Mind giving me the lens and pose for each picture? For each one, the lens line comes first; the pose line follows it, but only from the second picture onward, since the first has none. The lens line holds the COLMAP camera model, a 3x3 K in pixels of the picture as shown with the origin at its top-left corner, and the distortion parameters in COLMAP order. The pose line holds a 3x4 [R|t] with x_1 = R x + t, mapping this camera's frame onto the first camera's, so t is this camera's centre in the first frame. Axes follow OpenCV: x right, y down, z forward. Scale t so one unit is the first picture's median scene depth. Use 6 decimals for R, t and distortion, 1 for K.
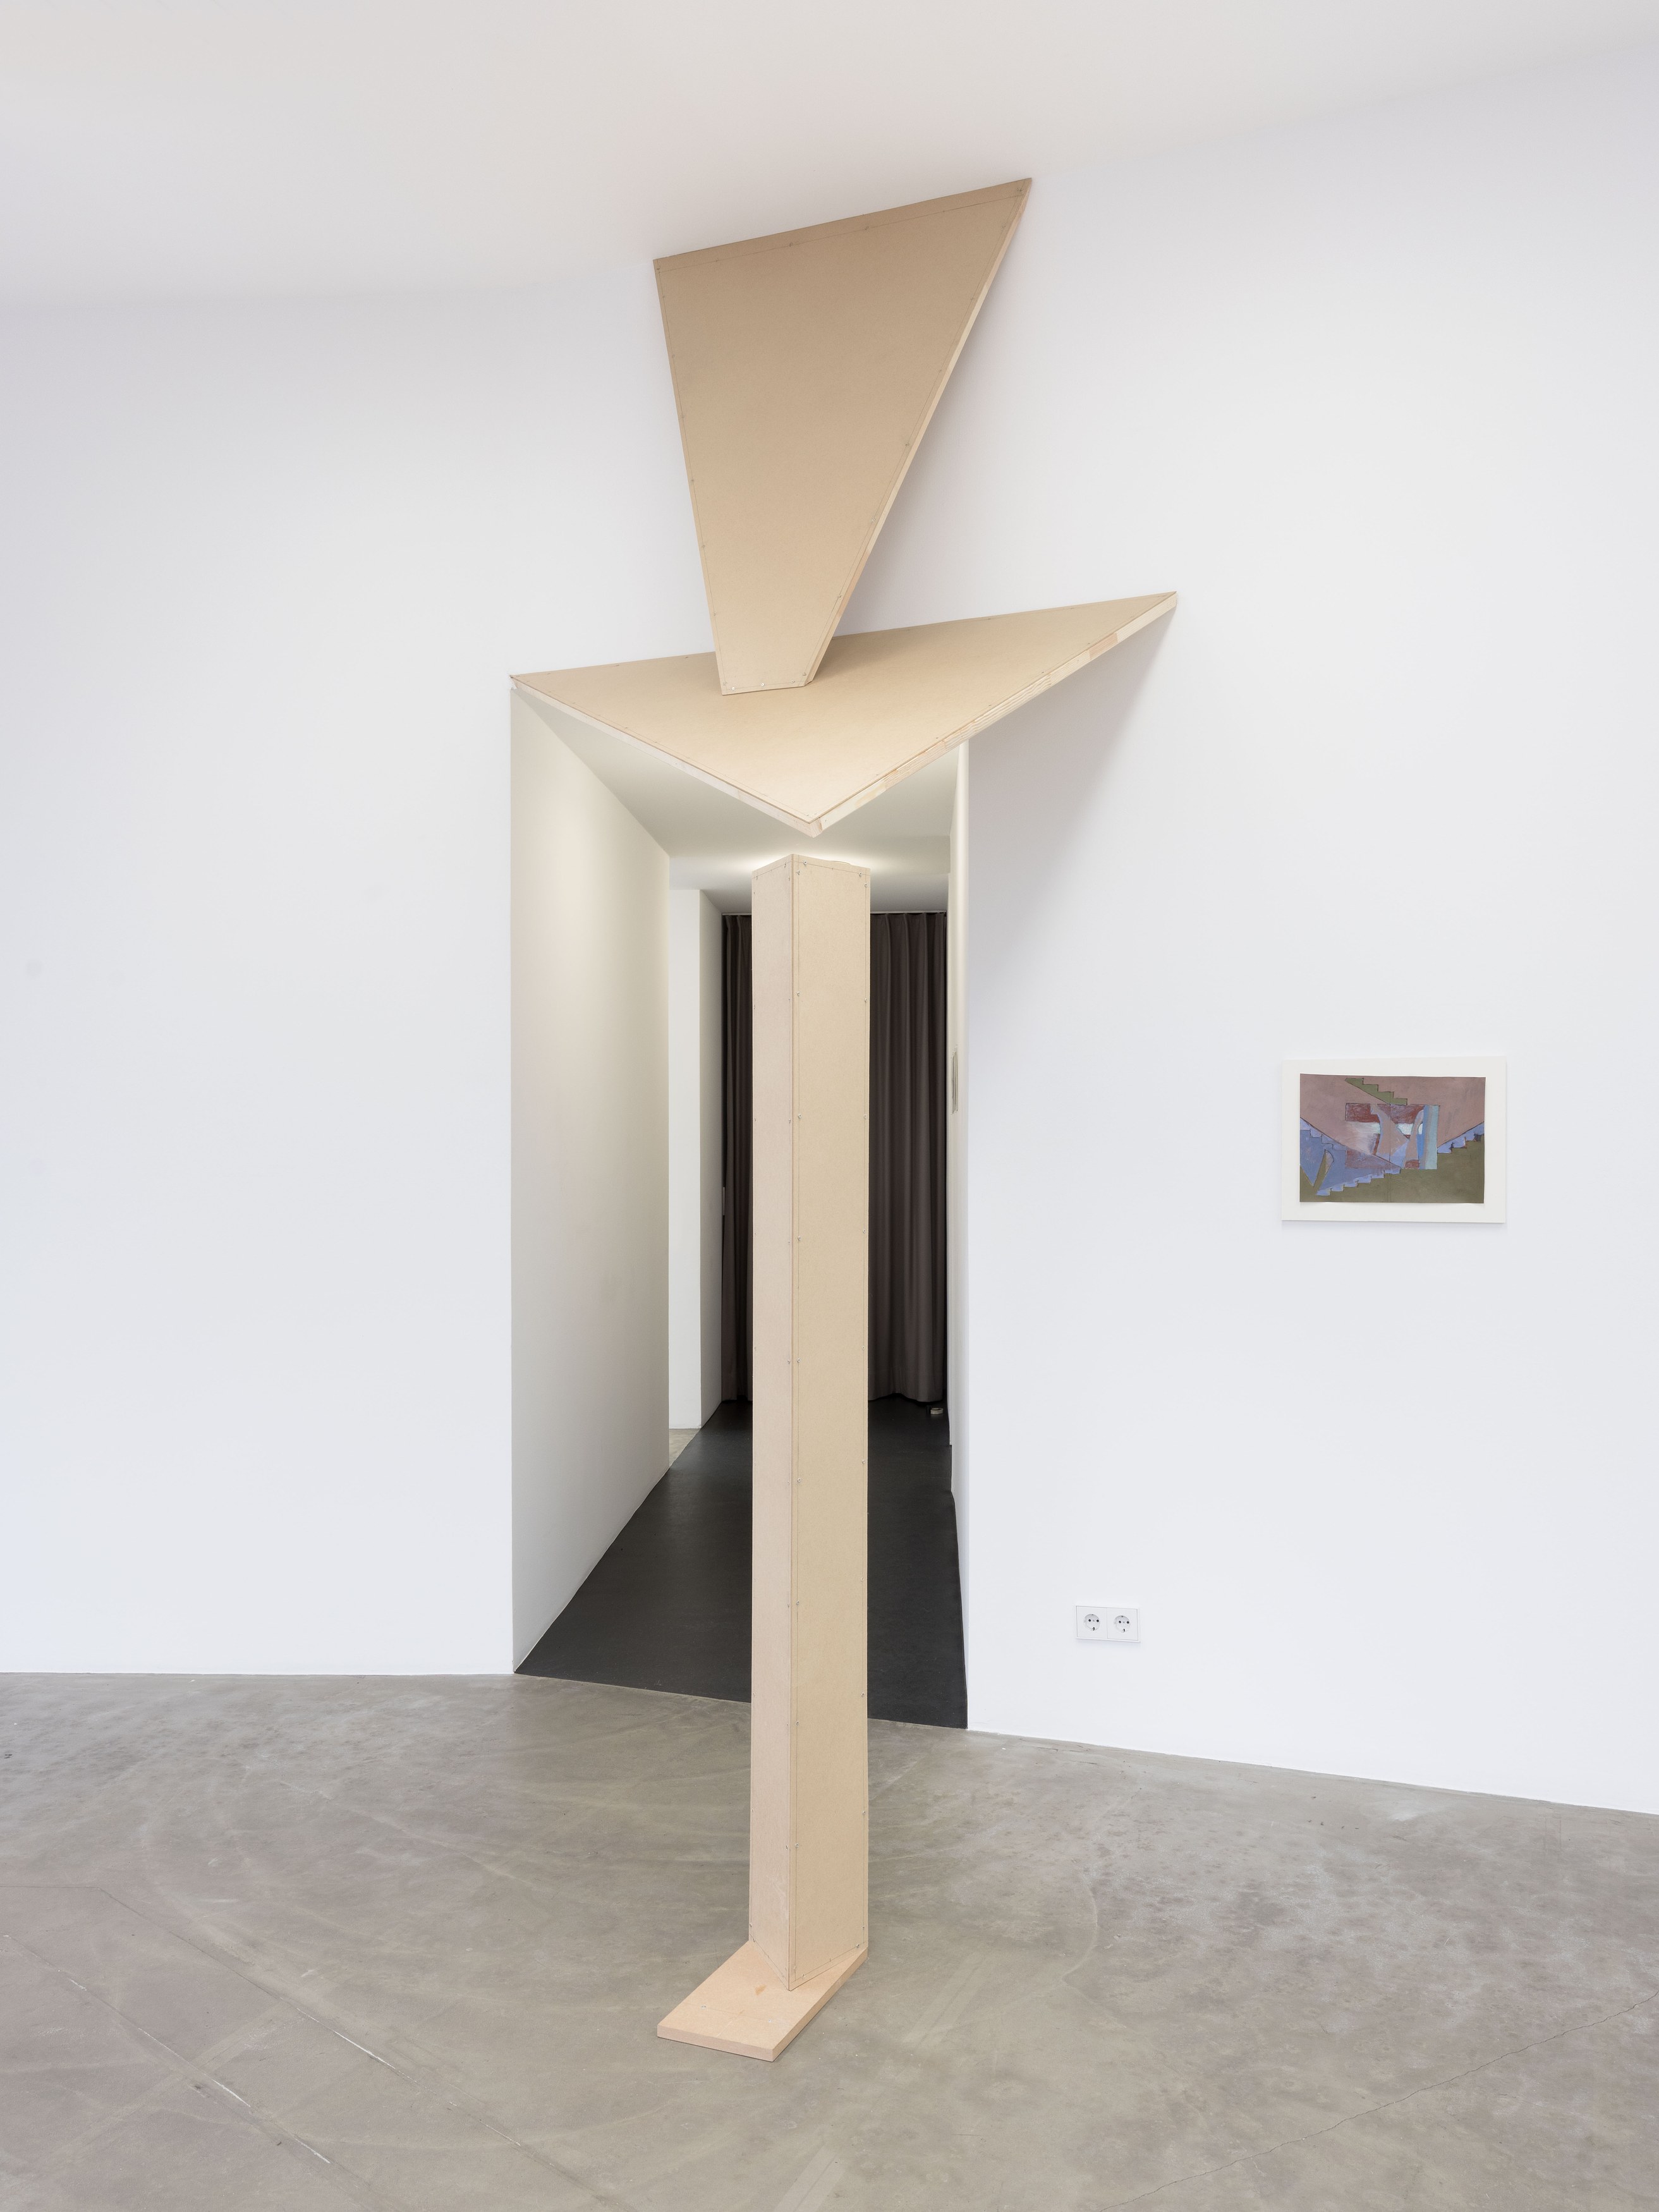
lens RADIAL K [[1812.8, 0, 857.5], [0, 1812.8, 1134.9], [0, 0, 1]] dist [-0.008015, 0.020979]
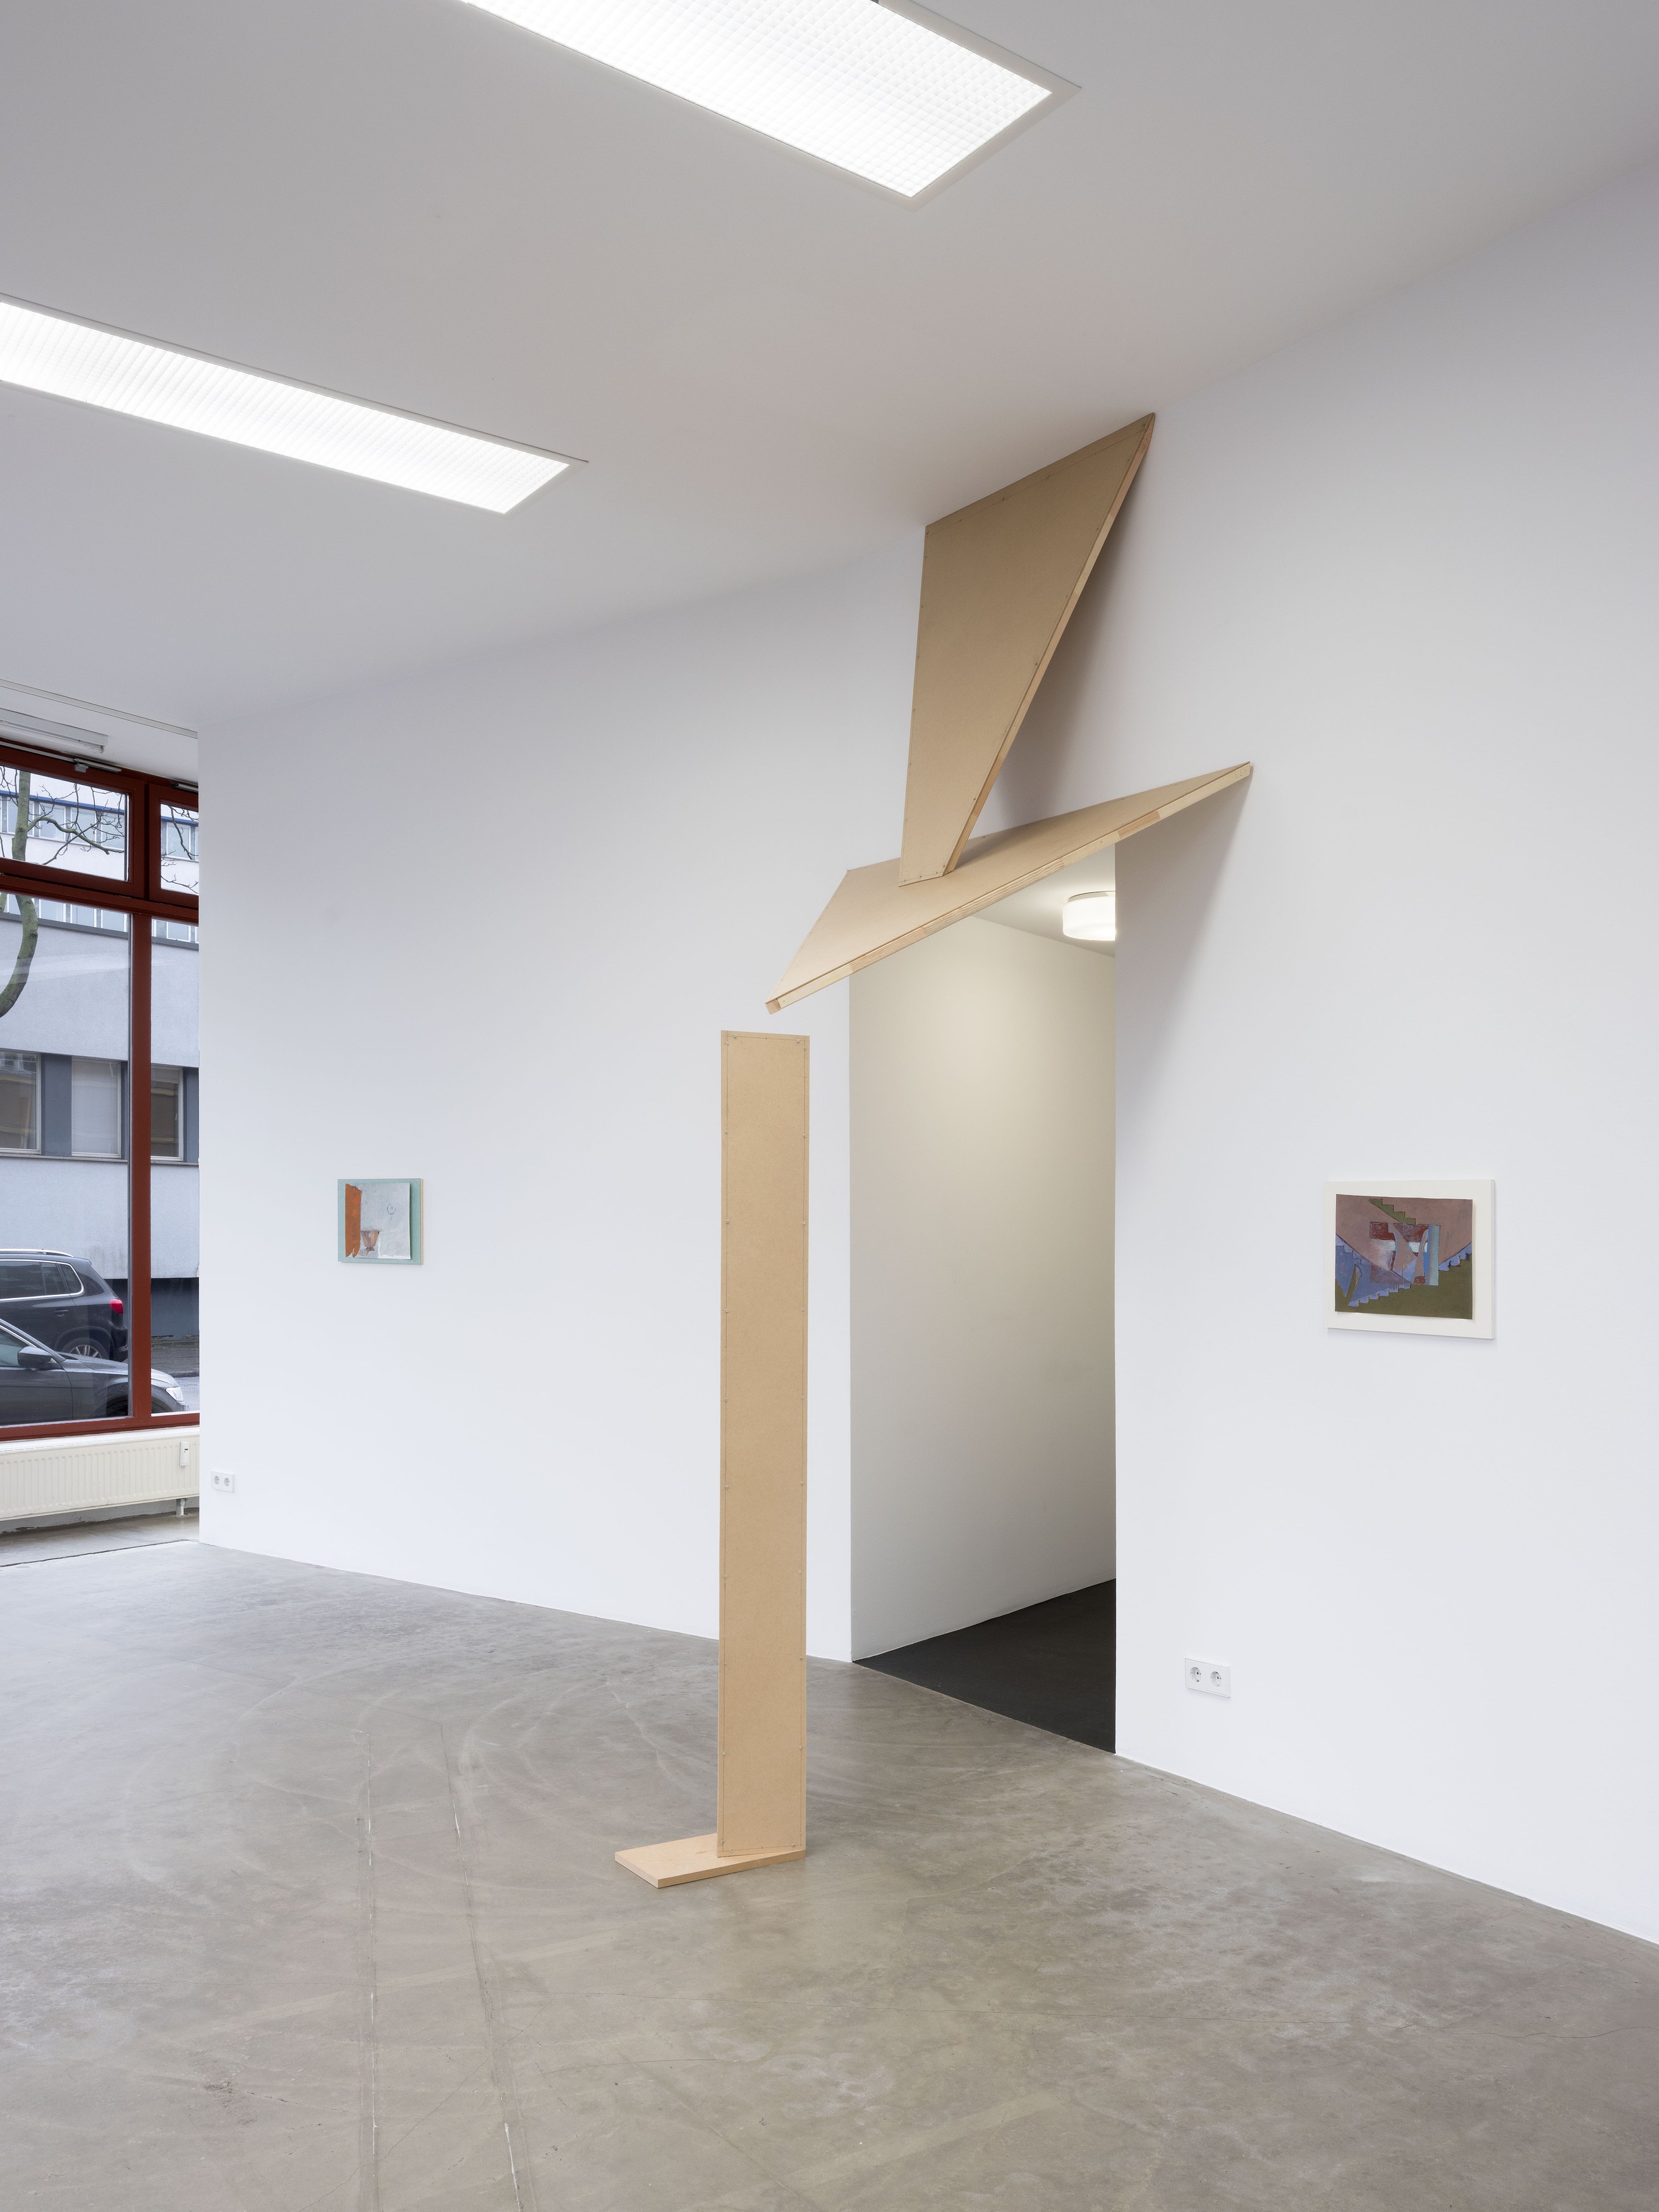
lens RADIAL K [[1812.8, 0, 834.2], [0, 1812.8, 1270.0], [0, 0, 1]] dist [-0.008015, 0.020979]
pose [[0.840207, 0.032798, -0.541272, 0.594589], [-0.023776, 0.999437, 0.023653, -0.006813], [0.541744, -0.007004, 0.840515, -0.083225]]
